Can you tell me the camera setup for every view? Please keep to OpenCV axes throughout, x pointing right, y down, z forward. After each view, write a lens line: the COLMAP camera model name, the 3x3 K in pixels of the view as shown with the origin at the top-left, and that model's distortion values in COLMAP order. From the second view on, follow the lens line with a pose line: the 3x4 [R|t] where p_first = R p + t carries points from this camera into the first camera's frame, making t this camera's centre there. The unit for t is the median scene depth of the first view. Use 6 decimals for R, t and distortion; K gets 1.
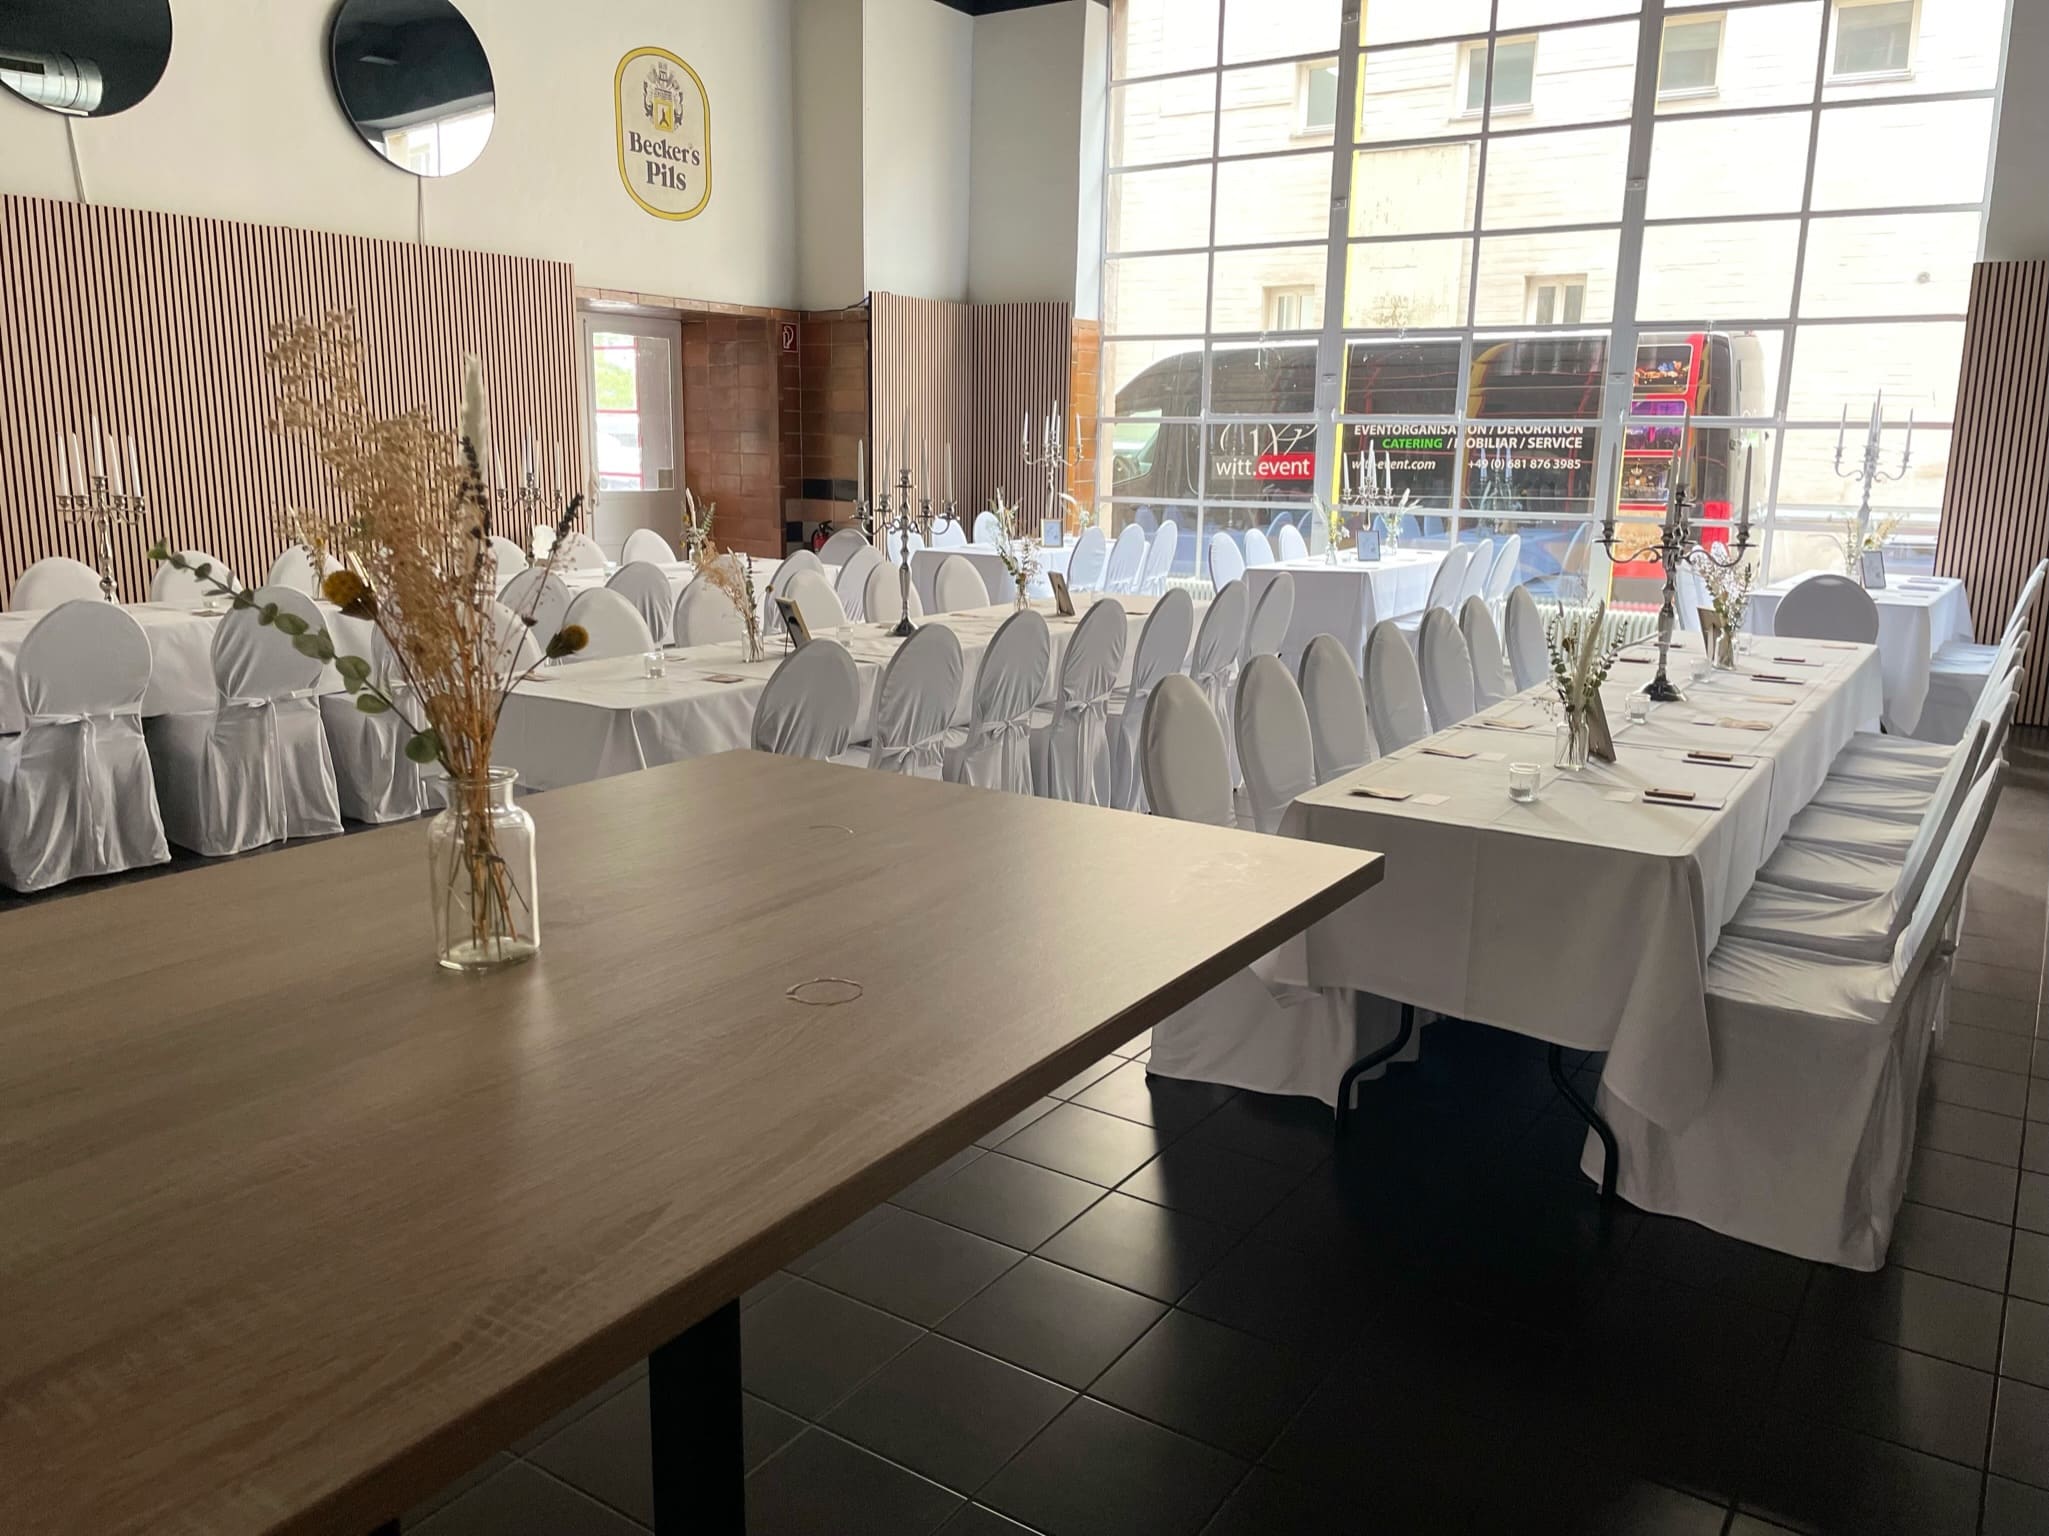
lens RADIAL K [[1558.0, 0, 1017.6], [0, 1558.0, 765.1], [0, 0, 1]] dist [0.011508, -0.012406]
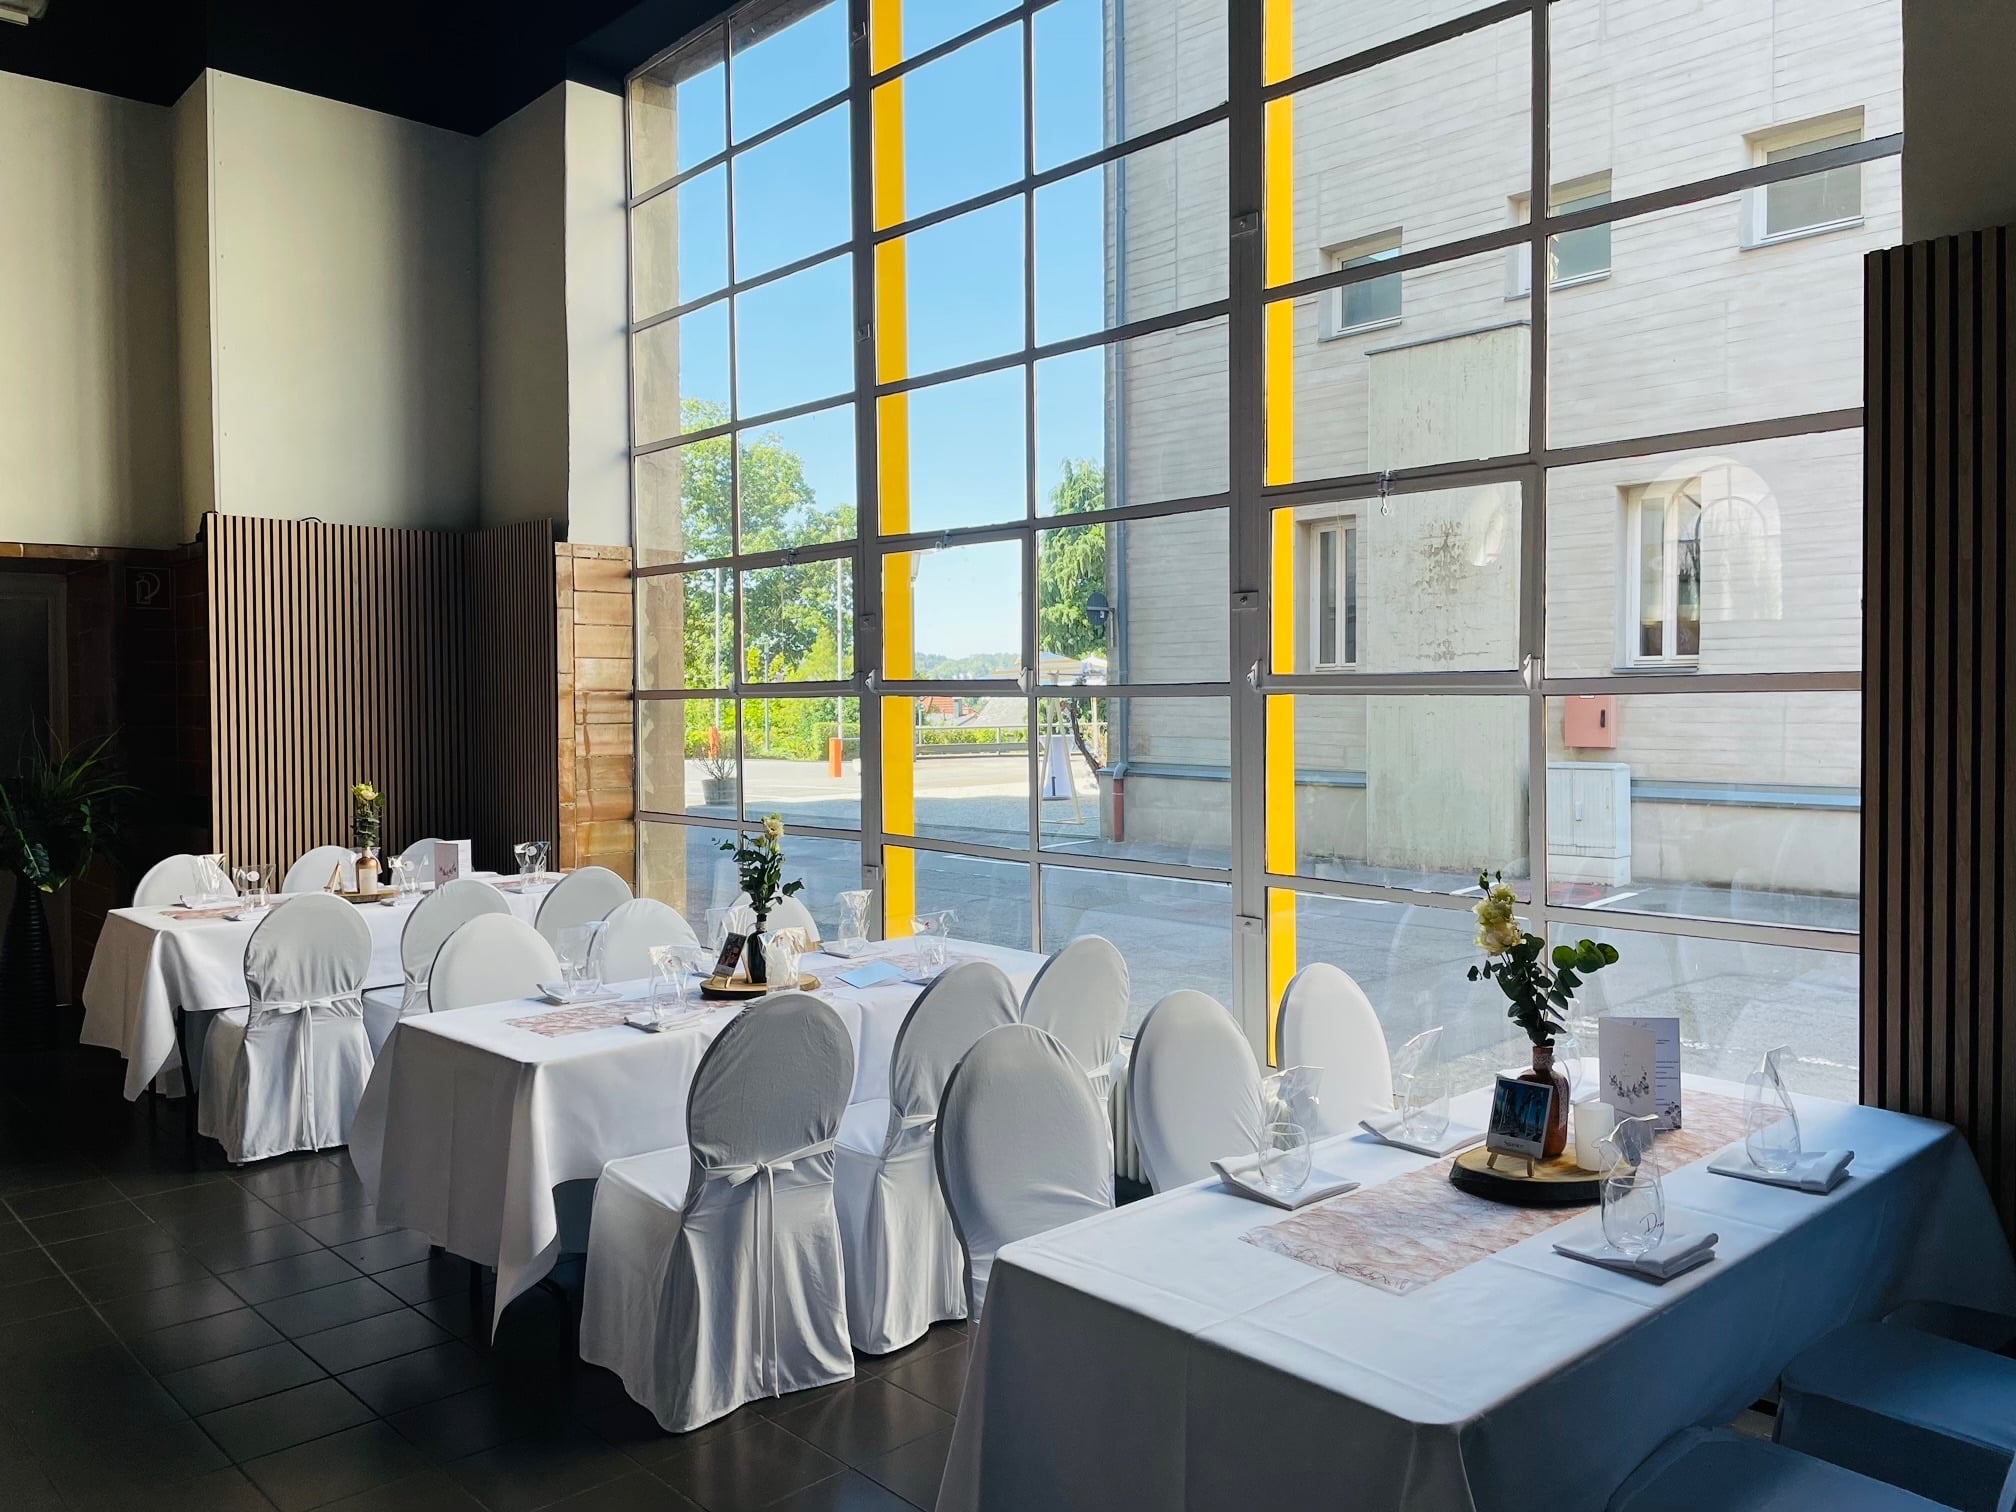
lens RADIAL K [[1532.9, 0, 1016.0], [0, 1532.9, 748.2], [0, 0, 1]] dist [0.011508, -0.012406]
pose [[0.975170, -0.026848, -0.219826, 0.202860], [-0.012901, 0.984052, -0.177412, -0.056370], [0.221084, 0.175842, 0.959271, 0.256787]]
